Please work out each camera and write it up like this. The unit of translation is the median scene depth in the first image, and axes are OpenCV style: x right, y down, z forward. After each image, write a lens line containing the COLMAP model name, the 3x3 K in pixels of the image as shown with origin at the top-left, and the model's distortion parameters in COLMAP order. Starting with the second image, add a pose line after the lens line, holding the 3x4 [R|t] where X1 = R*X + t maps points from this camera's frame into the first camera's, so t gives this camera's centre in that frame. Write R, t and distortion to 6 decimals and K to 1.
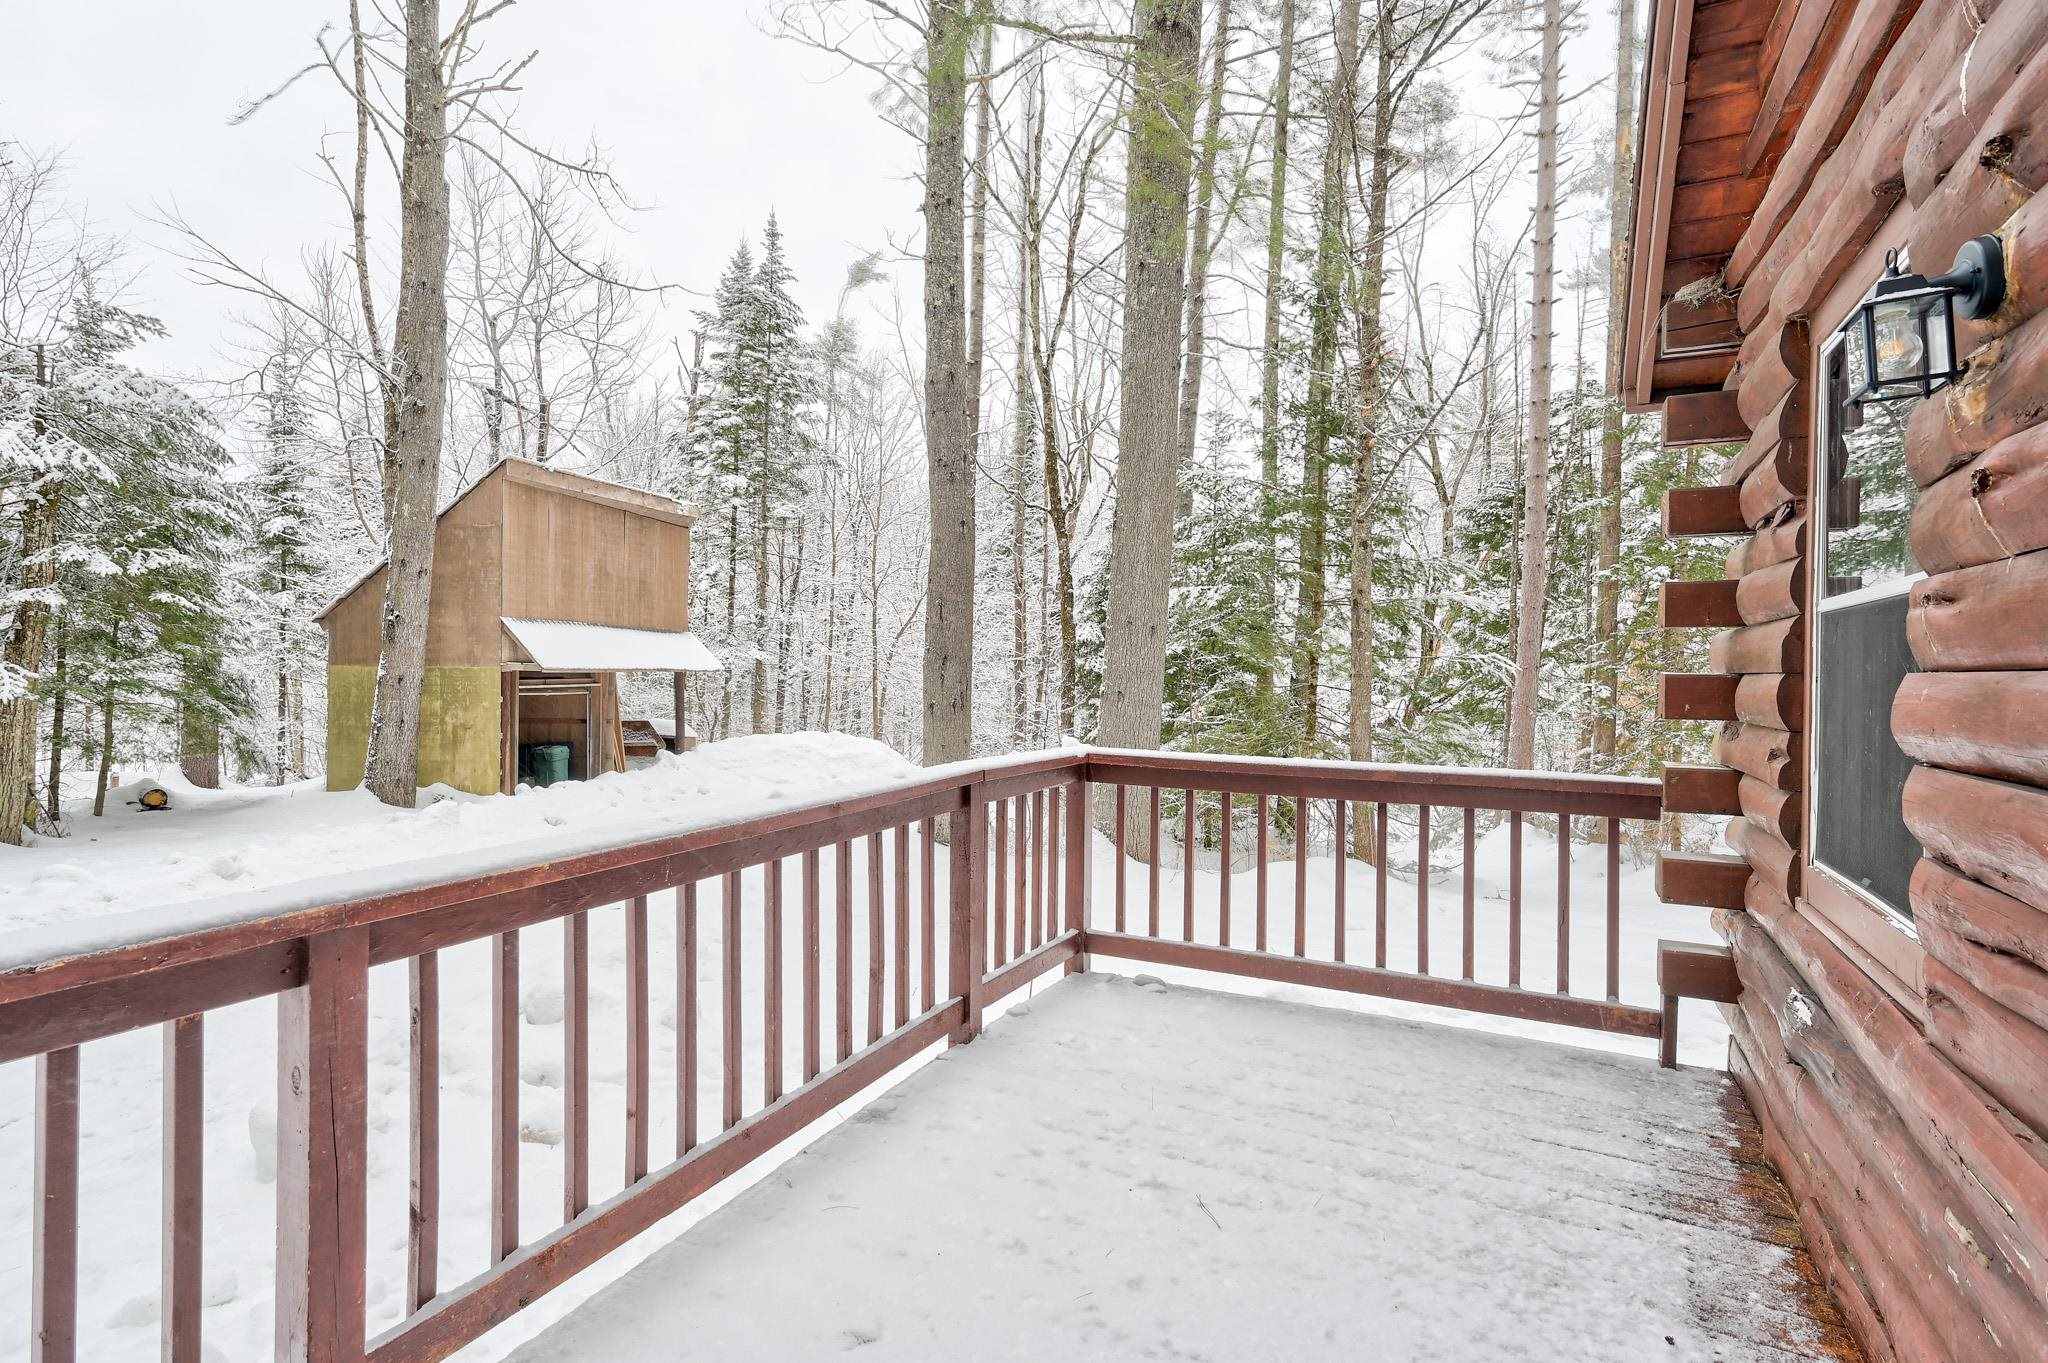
lens RADIAL K [[1005.3, 0, 1027.8], [0, 1005.3, 675.2], [0, 0, 1]] dist [0.012237, 0.002222]
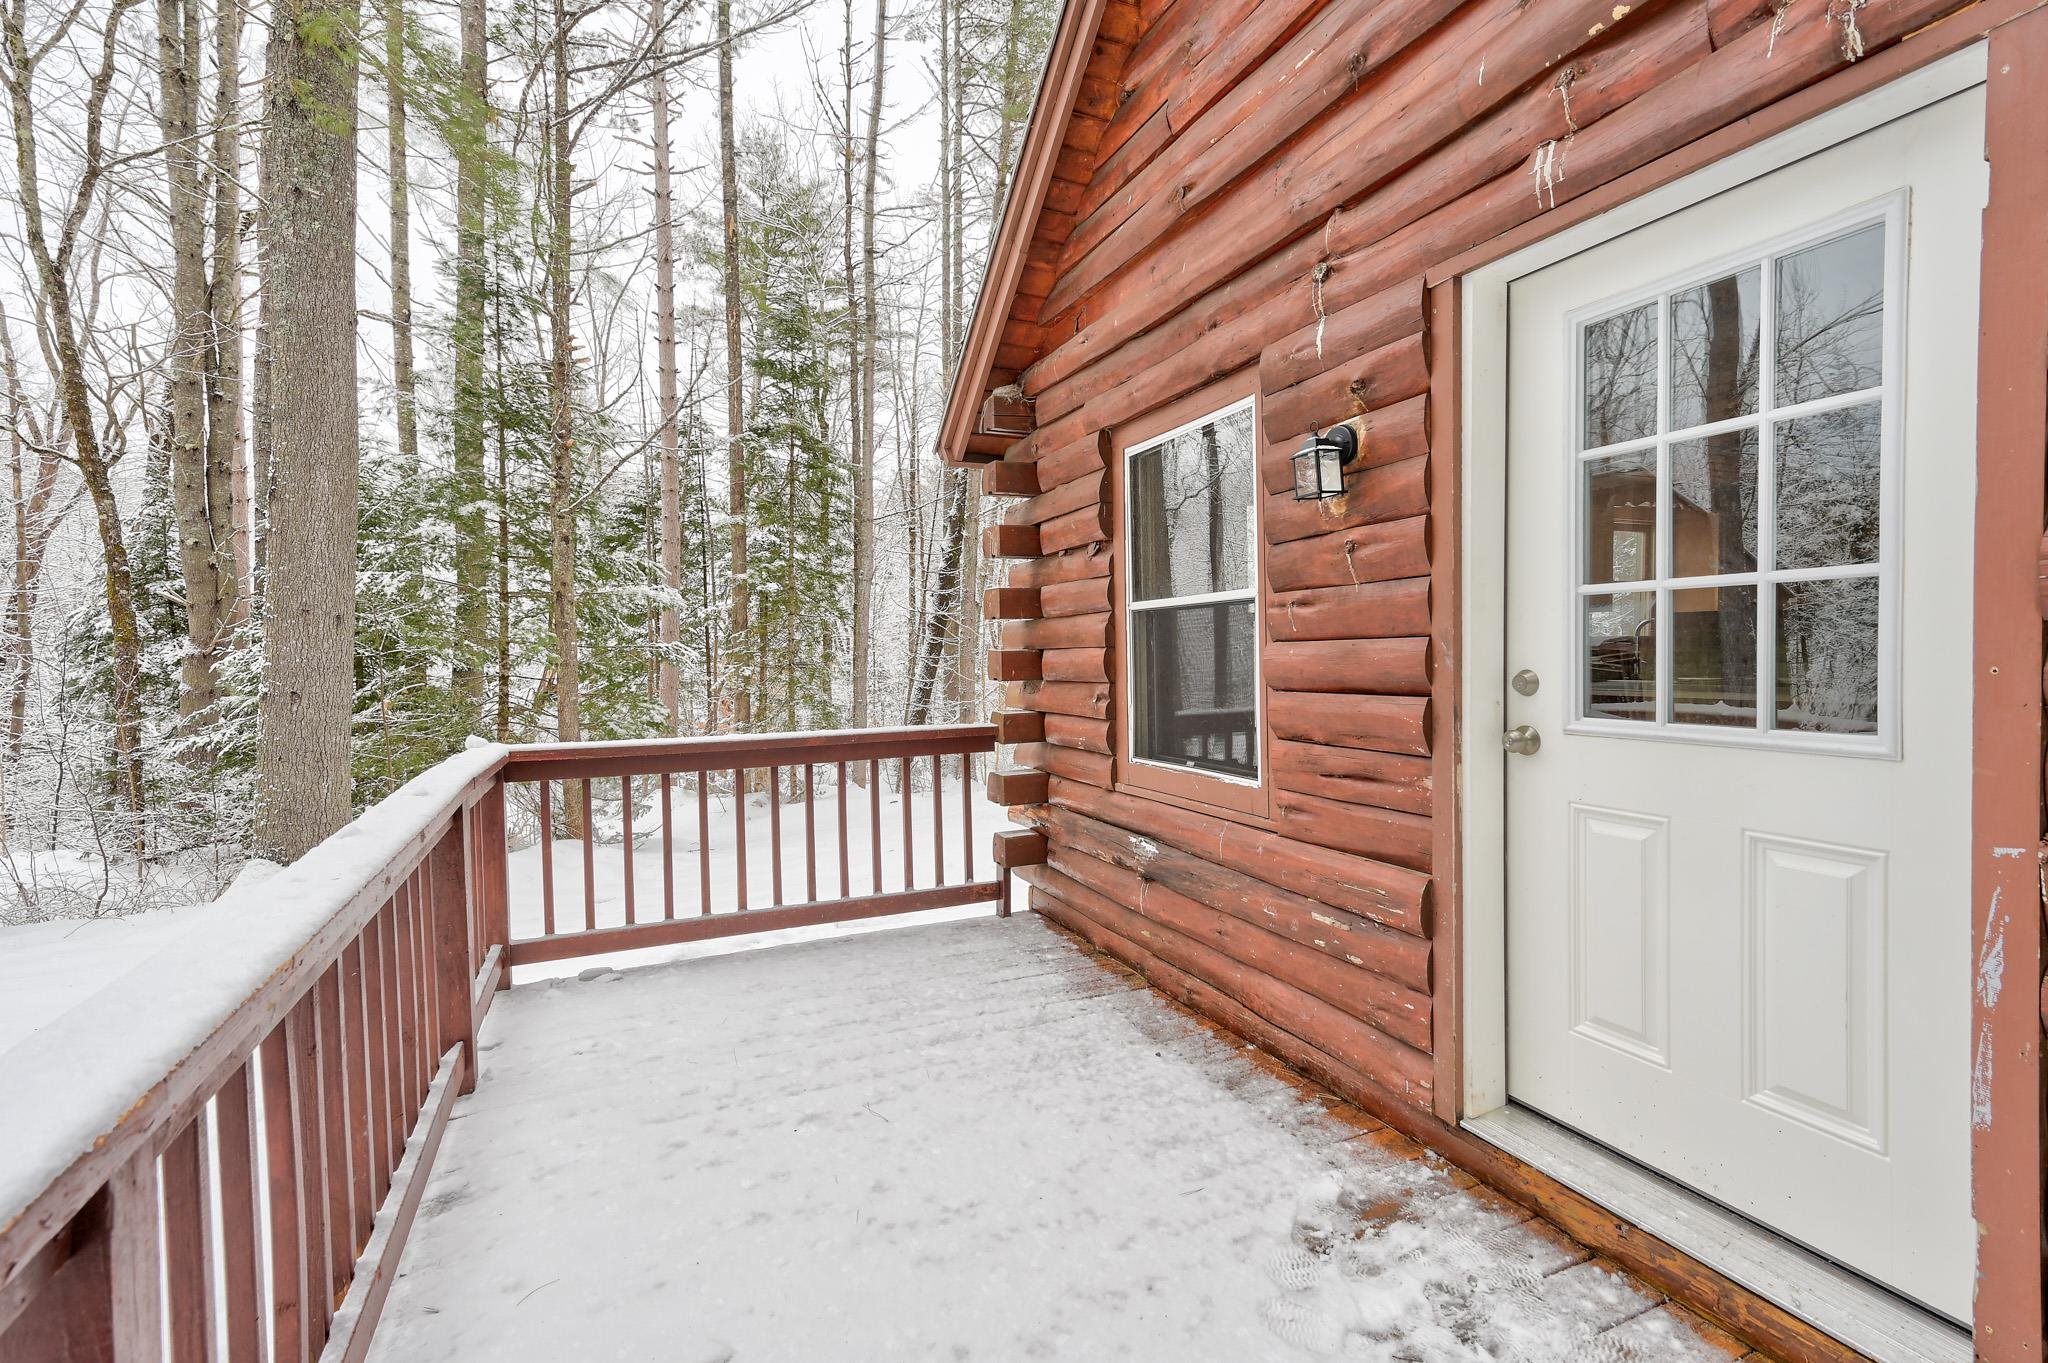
lens RADIAL K [[902.2, 0, 1016.8], [0, 902.2, 677.7], [0, 0, 1]] dist [0.011037, 0.000732]
pose [[0.645205, -0.043344, 0.762779, -0.353115], [0.030831, 0.999053, 0.030690, -0.001854], [-0.763387, 0.003716, 0.645930, 0.137021]]
